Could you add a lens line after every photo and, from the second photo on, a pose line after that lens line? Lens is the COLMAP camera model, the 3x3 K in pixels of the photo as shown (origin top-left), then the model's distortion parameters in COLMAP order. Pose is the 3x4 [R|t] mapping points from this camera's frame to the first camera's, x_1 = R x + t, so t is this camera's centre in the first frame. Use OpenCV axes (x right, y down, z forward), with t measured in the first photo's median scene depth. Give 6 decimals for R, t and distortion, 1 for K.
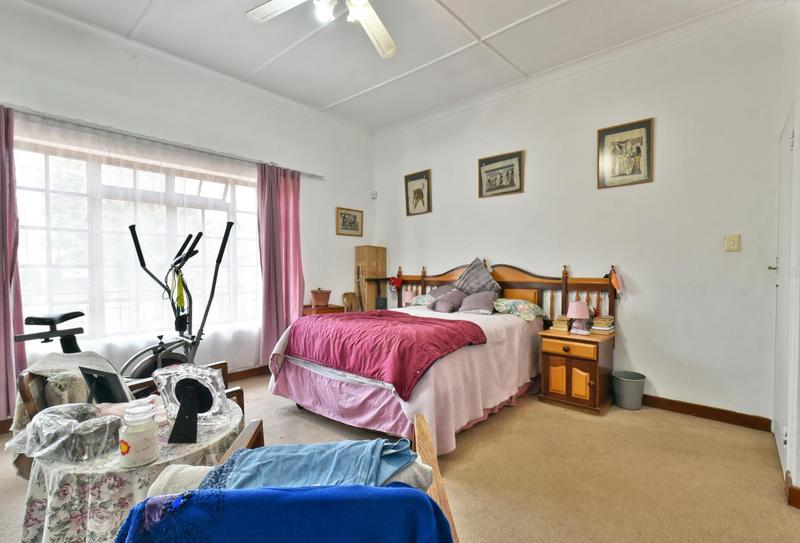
lens RADIAL K [[362.5, 0, 403.2], [0, 362.5, 272.2], [0, 0, 1]] dist [0.003053, 0.000106]
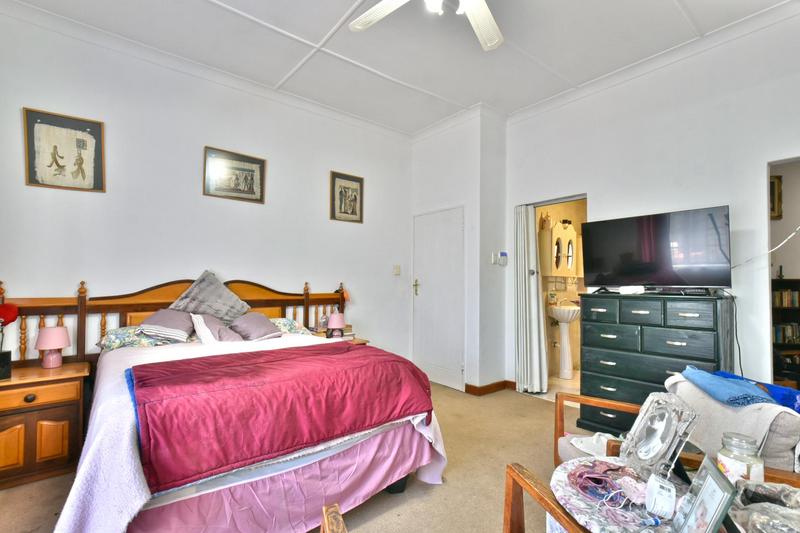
lens RADIAL K [[360.6, 0, 402.1], [0, 360.6, 272.7], [0, 0, 1]] dist [0.000637, 0.000604]
pose [[0.173501, 0.036970, 0.984140, -0.561787], [0.012855, 0.999125, -0.039799, -0.000847], [-0.984750, 0.019556, 0.172874, 0.532299]]
